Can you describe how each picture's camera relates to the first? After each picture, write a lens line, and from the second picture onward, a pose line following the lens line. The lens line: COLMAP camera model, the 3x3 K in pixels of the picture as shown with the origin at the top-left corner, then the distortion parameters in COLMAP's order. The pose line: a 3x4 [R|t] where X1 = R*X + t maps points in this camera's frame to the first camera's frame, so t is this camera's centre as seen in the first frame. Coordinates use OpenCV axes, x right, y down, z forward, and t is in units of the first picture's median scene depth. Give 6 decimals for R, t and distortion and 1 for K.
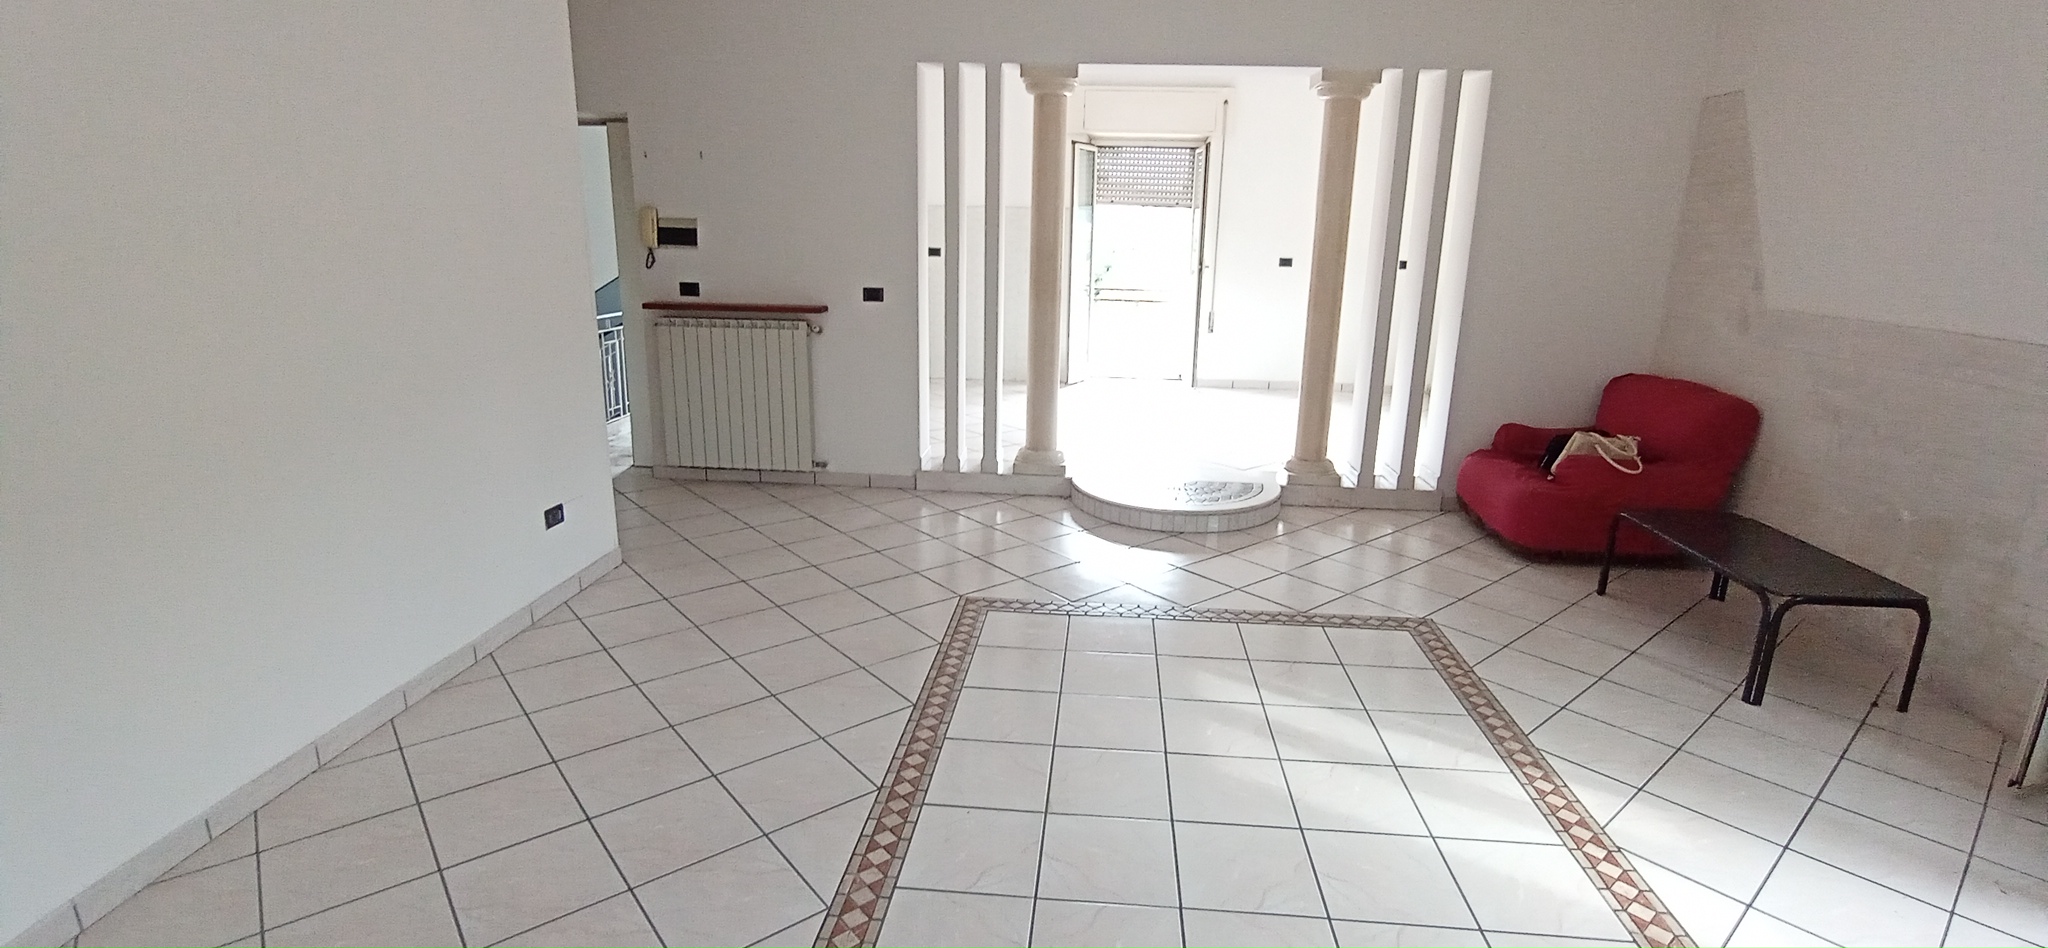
lens RADIAL K [[923.7, 0, 1022.6], [0, 923.7, 446.1], [0, 0, 1]] dist [-0.011564, 0.001822]
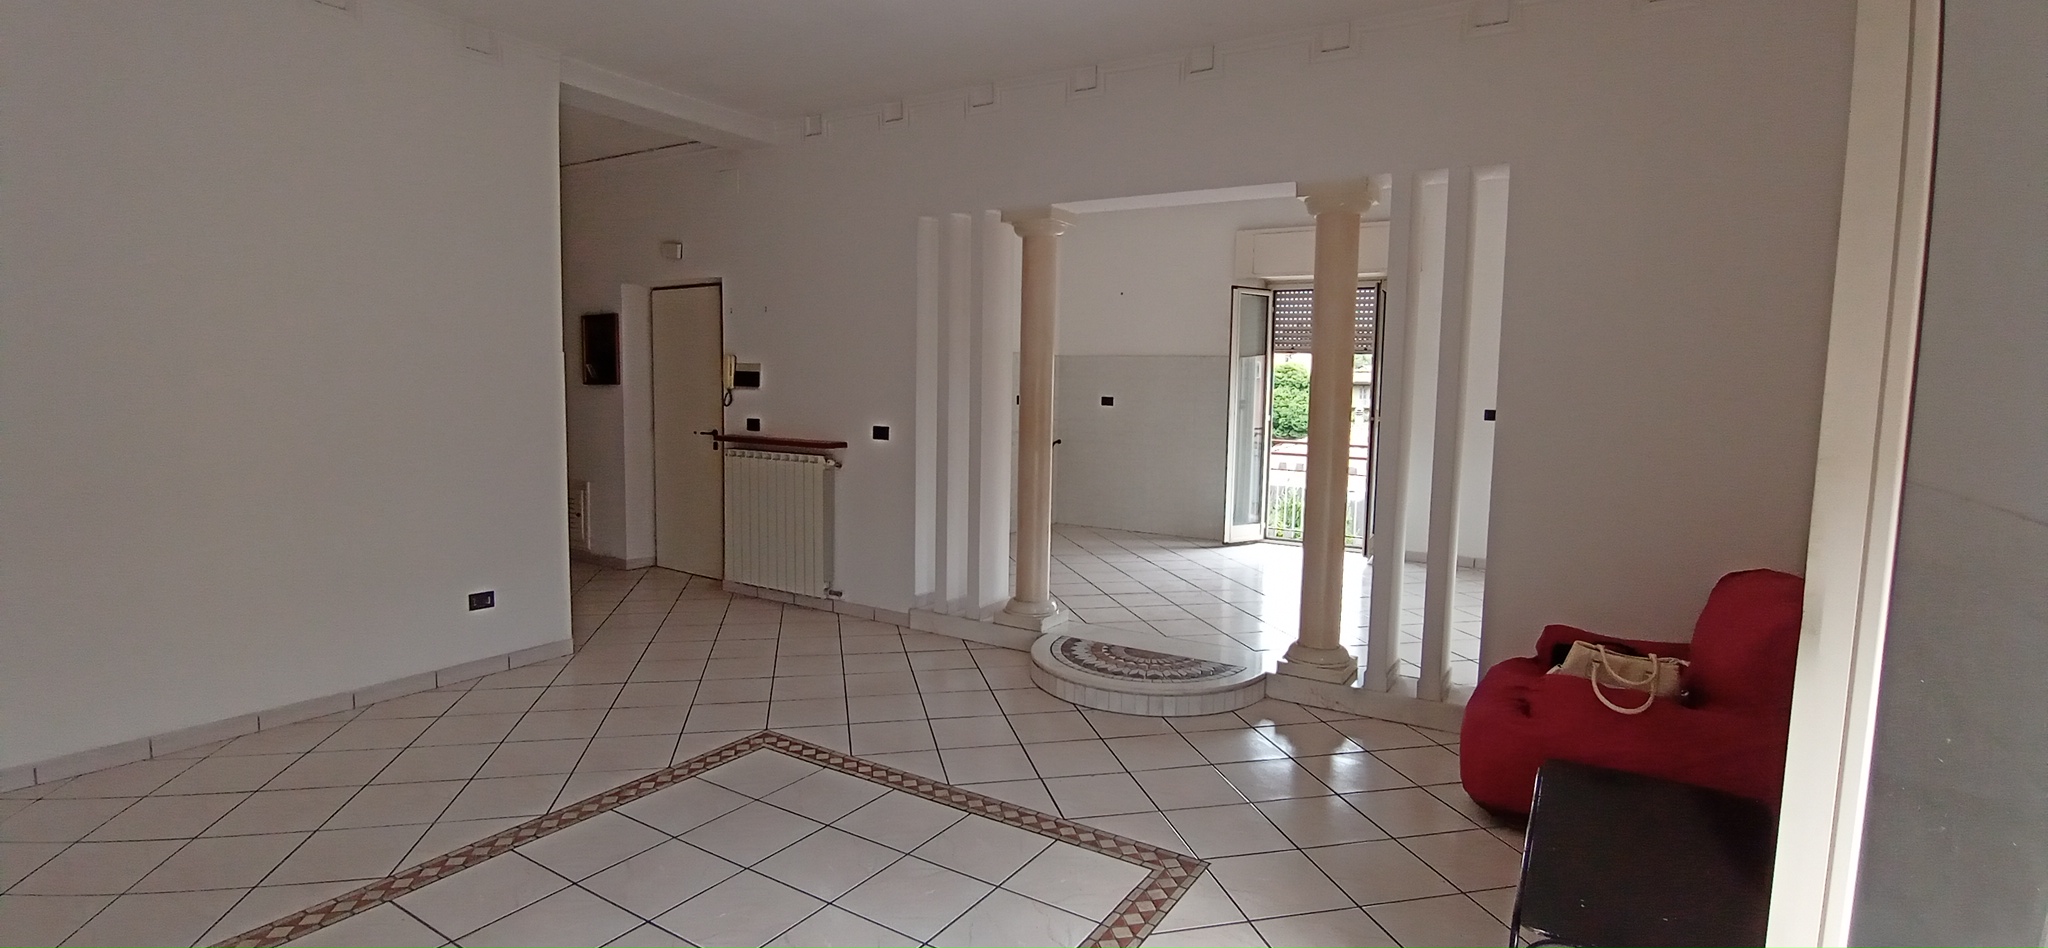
lens RADIAL K [[923.7, 0, 1031.6], [0, 923.7, 451.4], [0, 0, 1]] dist [-0.011564, 0.001822]
pose [[0.892445, 0.029986, -0.450158, 0.458898], [-0.104430, 0.984420, -0.141461, -0.013745], [0.438903, 0.173256, 0.881673, 0.160811]]
